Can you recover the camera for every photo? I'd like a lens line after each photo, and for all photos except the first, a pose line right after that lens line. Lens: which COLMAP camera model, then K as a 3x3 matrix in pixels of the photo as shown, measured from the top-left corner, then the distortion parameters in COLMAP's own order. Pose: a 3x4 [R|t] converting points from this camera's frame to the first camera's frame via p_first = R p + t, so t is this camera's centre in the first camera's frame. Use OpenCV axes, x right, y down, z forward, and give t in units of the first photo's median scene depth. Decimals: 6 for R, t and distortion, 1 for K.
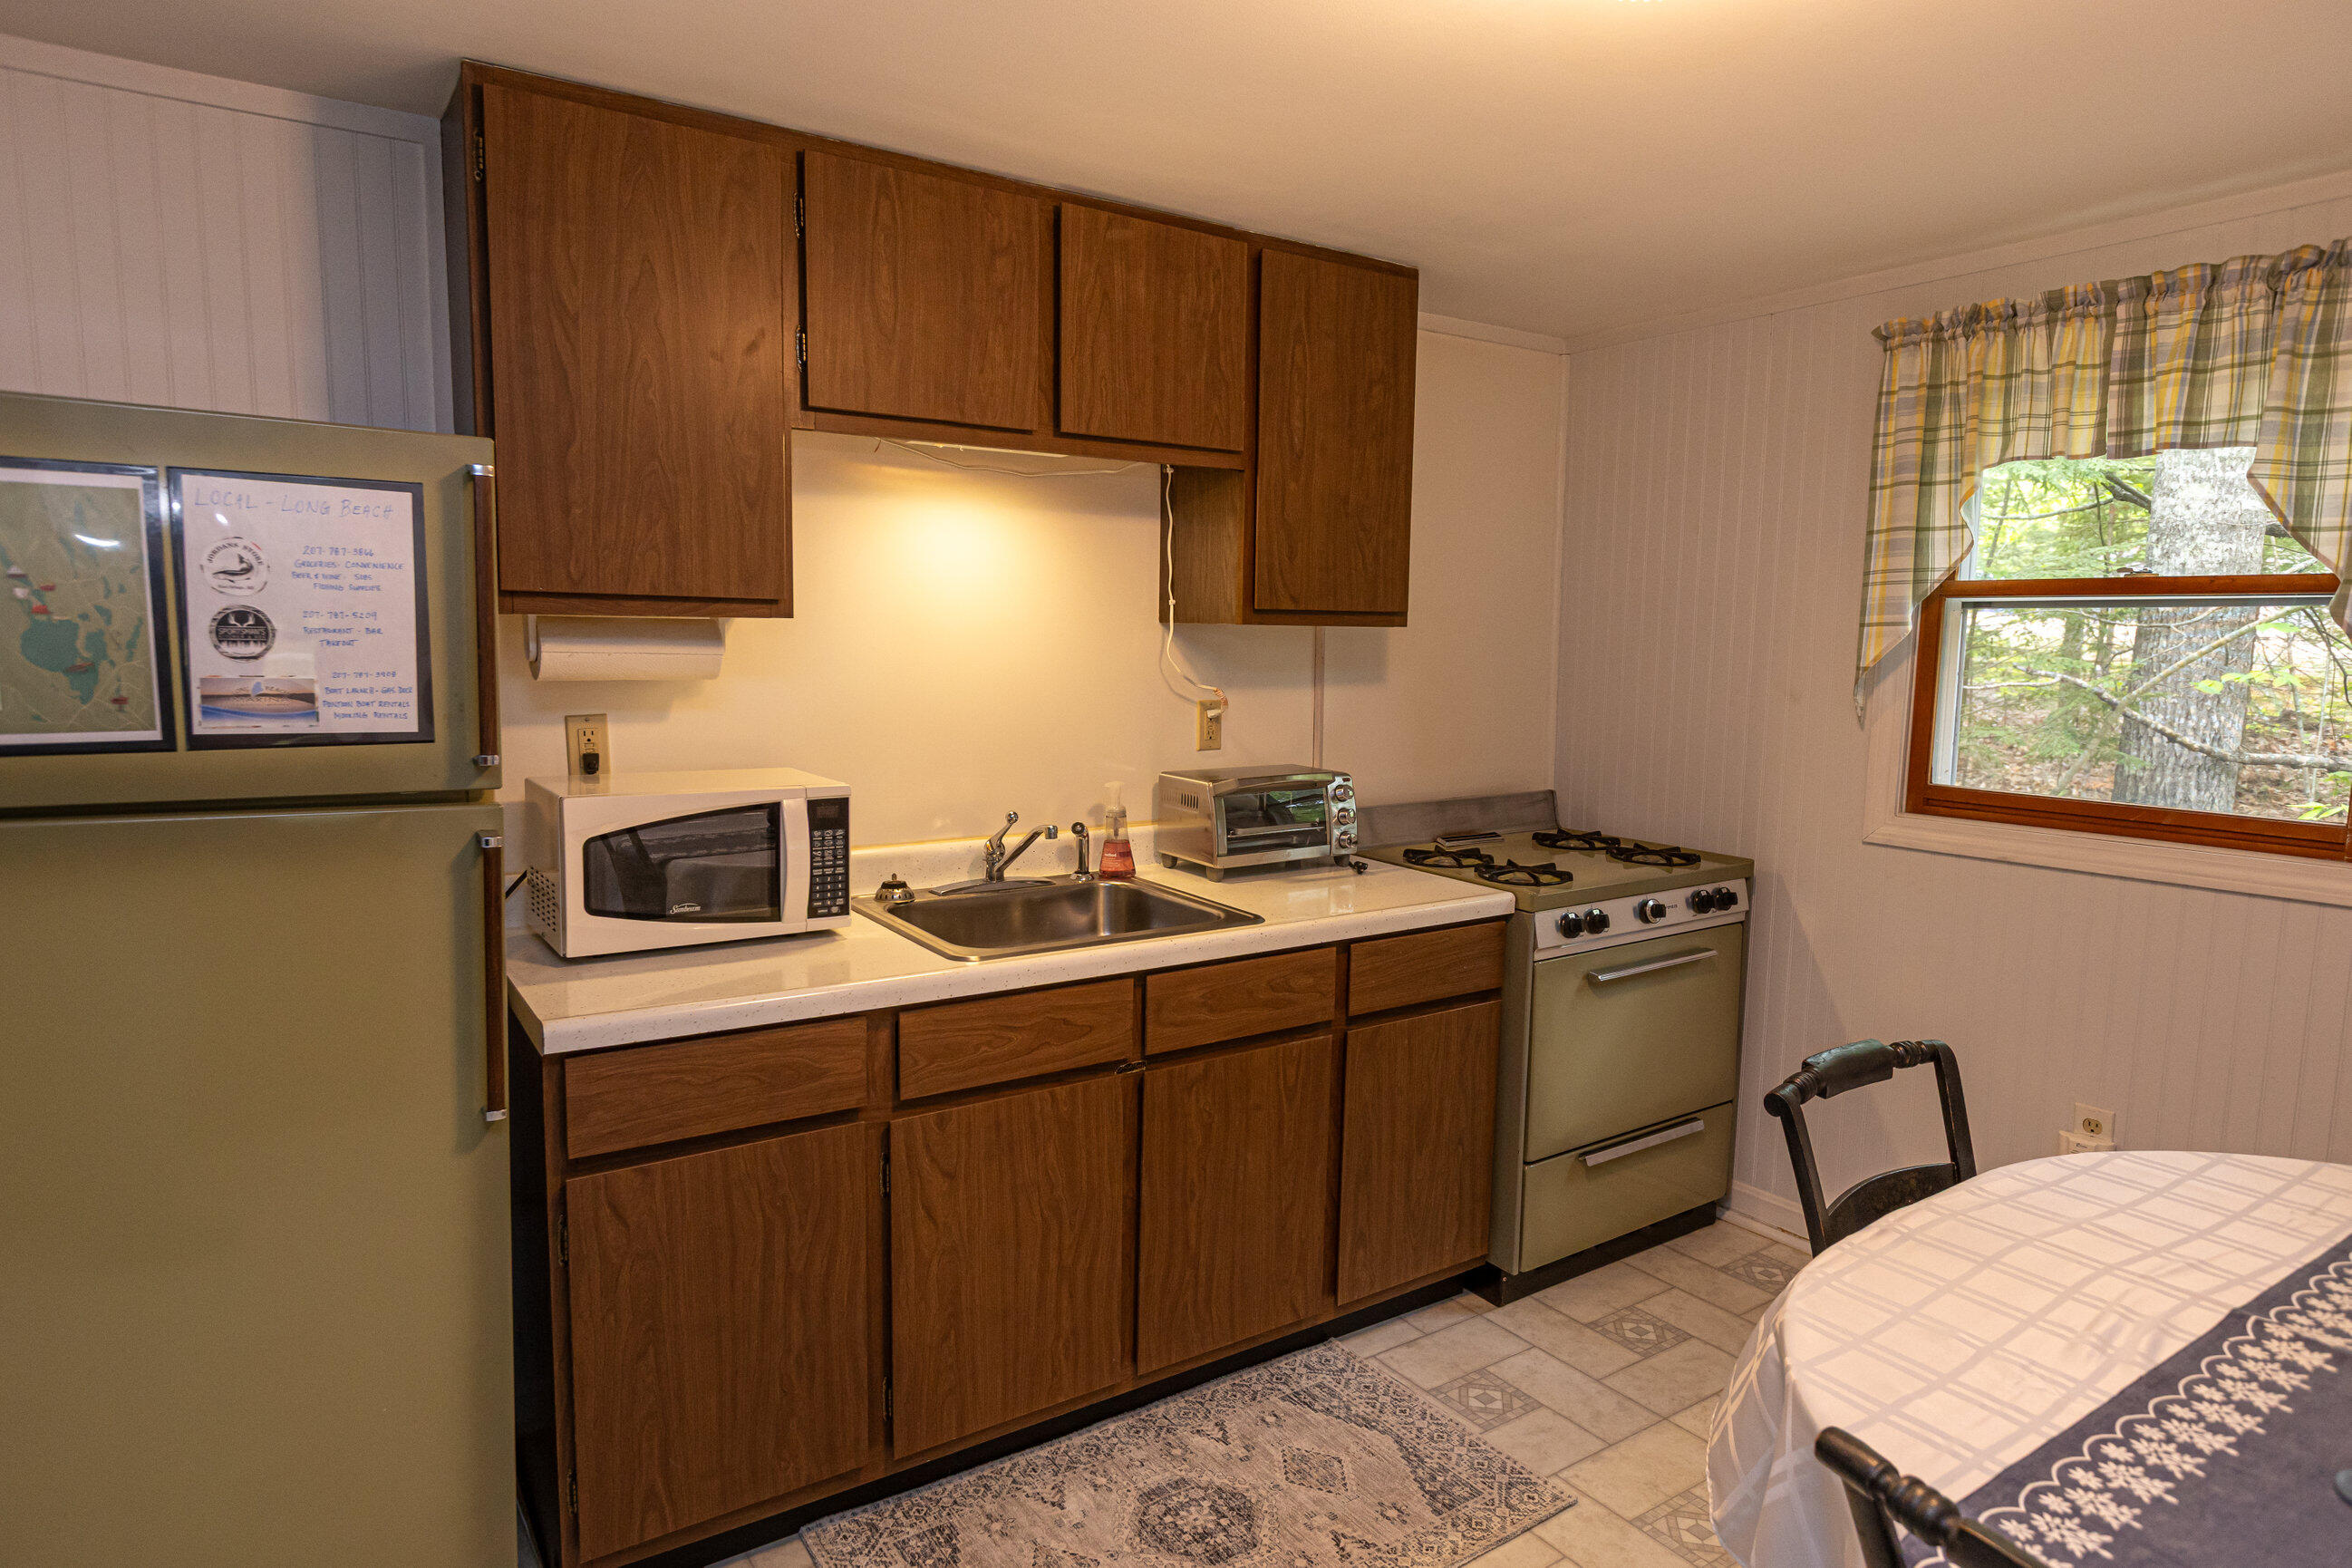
lens RADIAL K [[1349.0, 0, 1189.6], [0, 1349.0, 793.8], [0, 0, 1]] dist [0.009221, -0.000822]
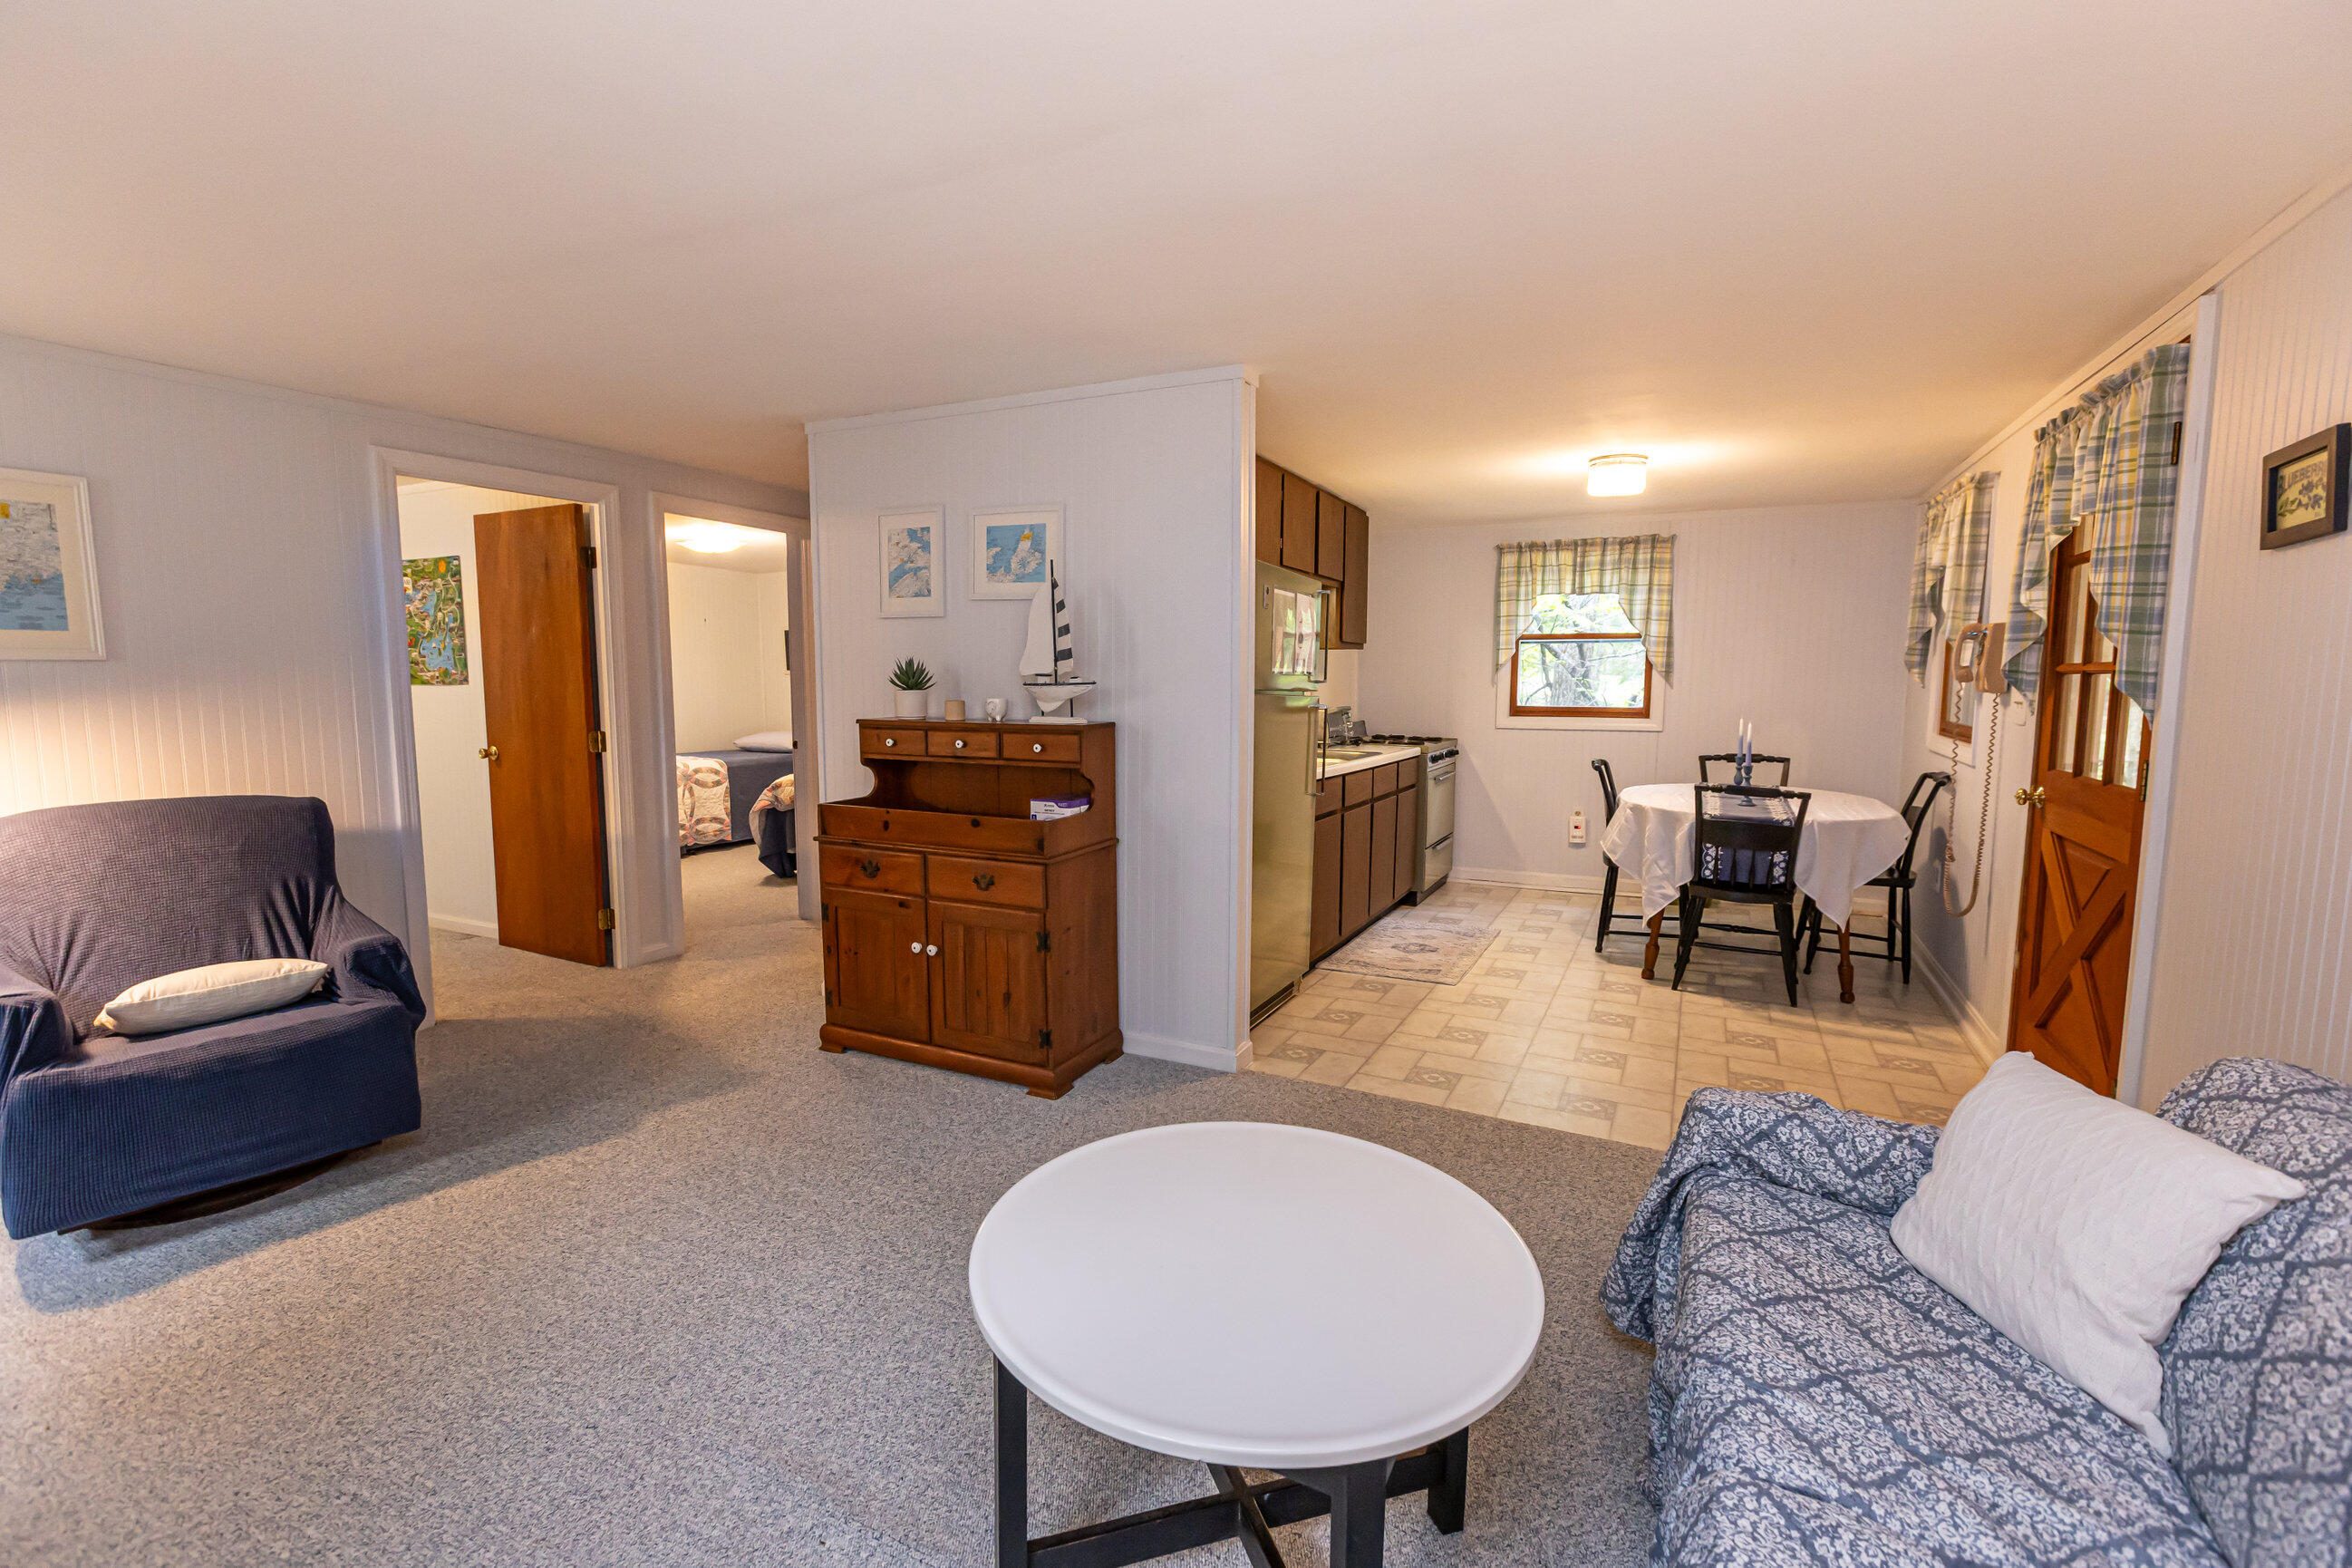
lens RADIAL K [[1052.9, 0, 1180.0], [0, 1052.9, 785.5], [0, 0, 1]] dist [0.003404, -0.000463]
pose [[0.873942, -0.065285, 0.481626, -1.409341], [0.070538, 0.997483, 0.007213, 0.116113], [-0.480884, 0.027669, 0.876347, -0.725065]]
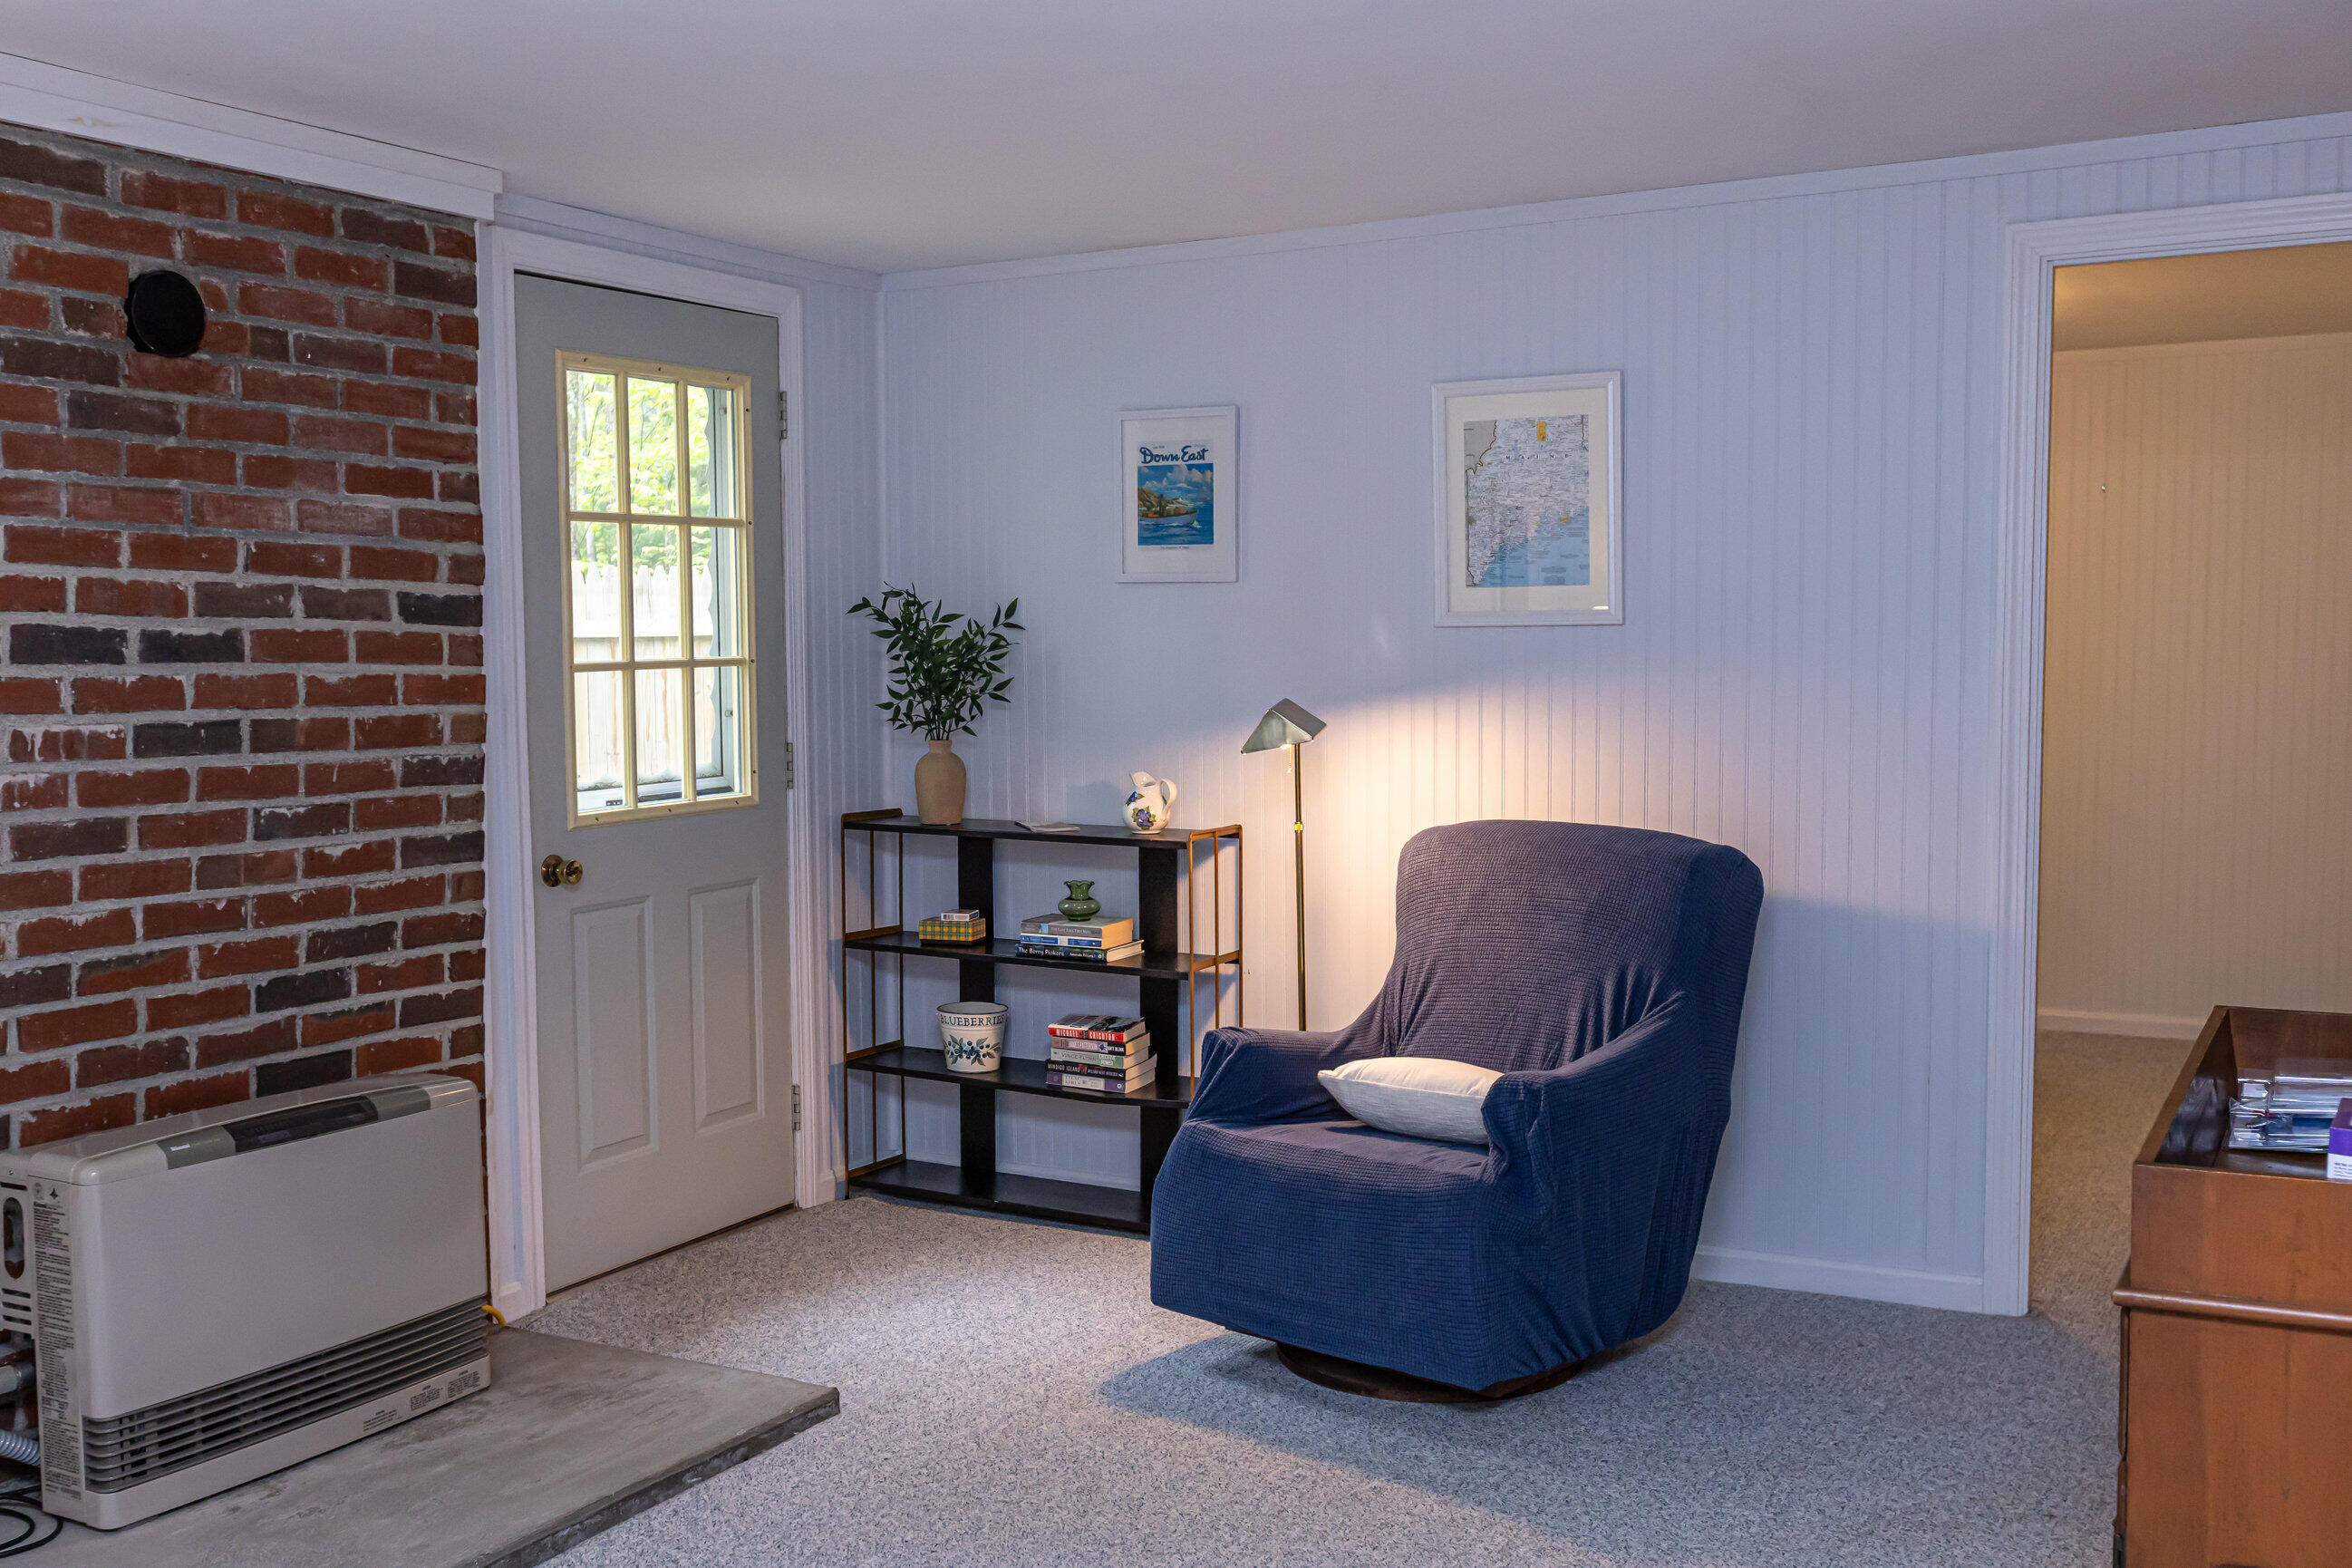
lens RADIAL K [[2257.8, 0, 1121.5], [0, 2257.8, 793.6], [0, 0, 1]] dist [-0.023318, 0.000000]
pose [[0.440370, 0.047509, -0.896559, -0.351868], [-0.095378, 0.995424, 0.005900, 0.055518], [0.892736, 0.082913, 0.442886, -0.203498]]
